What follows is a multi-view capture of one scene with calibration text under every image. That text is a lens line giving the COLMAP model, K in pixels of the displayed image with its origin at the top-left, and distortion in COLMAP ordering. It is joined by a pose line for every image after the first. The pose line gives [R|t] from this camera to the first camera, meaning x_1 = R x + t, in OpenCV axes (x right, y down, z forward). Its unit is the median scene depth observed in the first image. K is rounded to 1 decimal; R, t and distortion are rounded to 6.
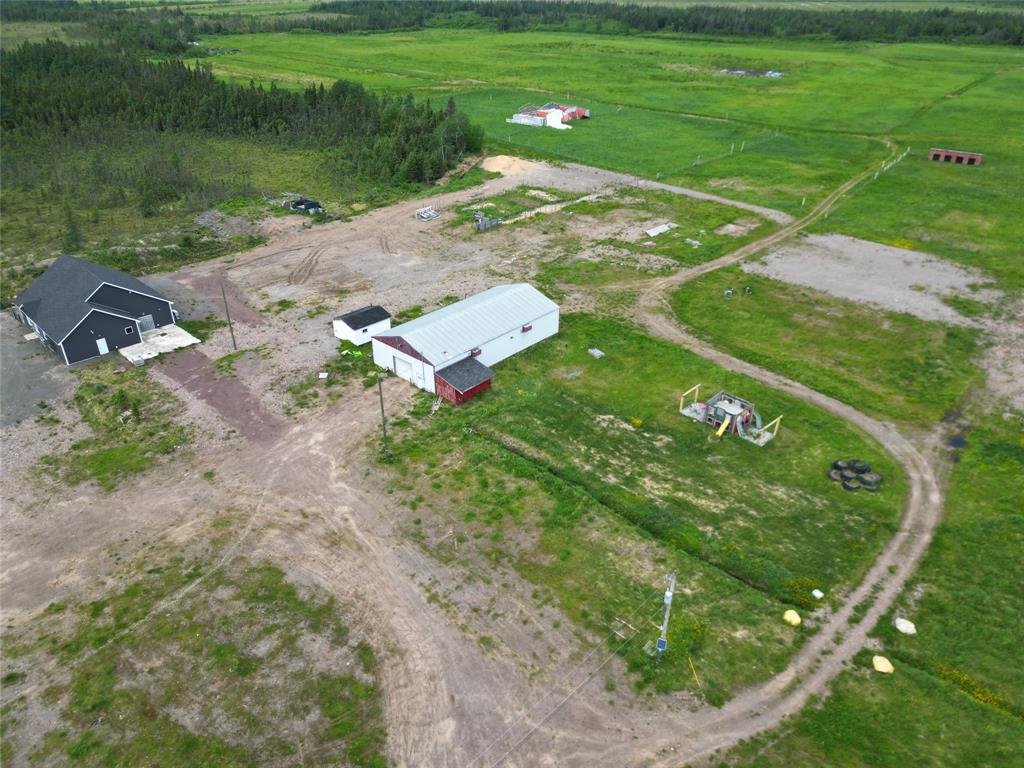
lens RADIAL K [[711.2, 0, 512.0], [0, 711.2, 384.0], [0, 0, 1]] dist [0.061758, -0.054318]
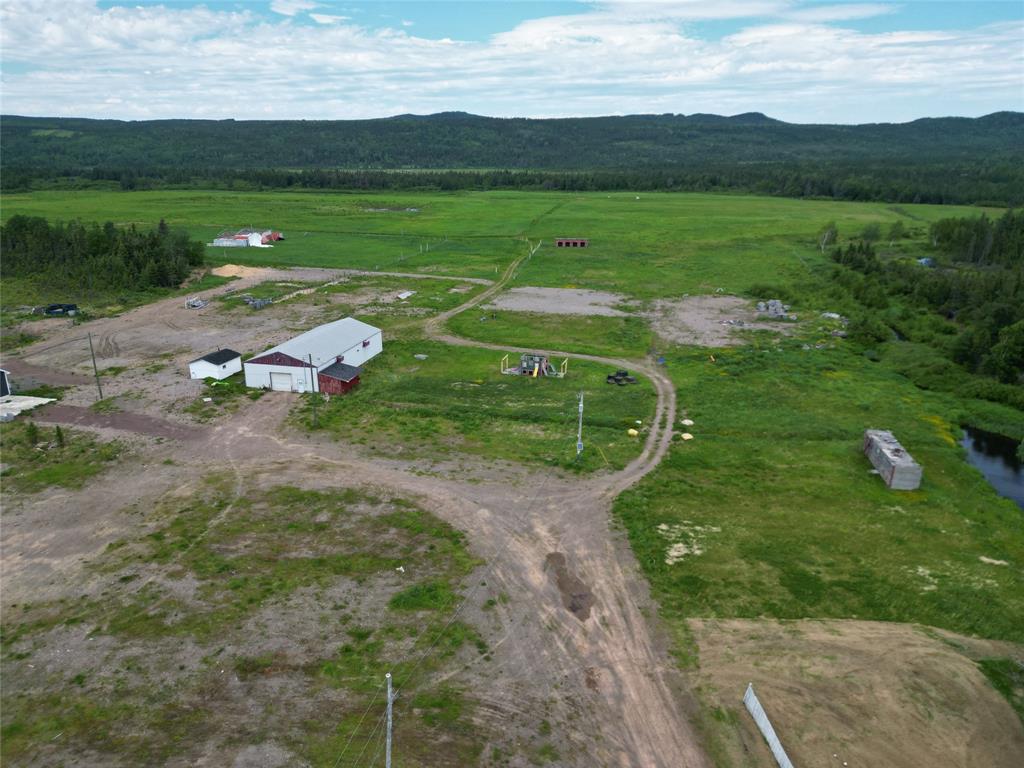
lens RADIAL K [[711.2, 0, 512.0], [0, 711.2, 384.0], [0, 0, 1]] dist [0.061758, -0.054318]
pose [[0.870237, -0.155596, 0.467415, -0.312642], [0.247718, 0.958342, -0.142184, 0.205491], [-0.425820, 0.239522, 0.872529, -0.166113]]
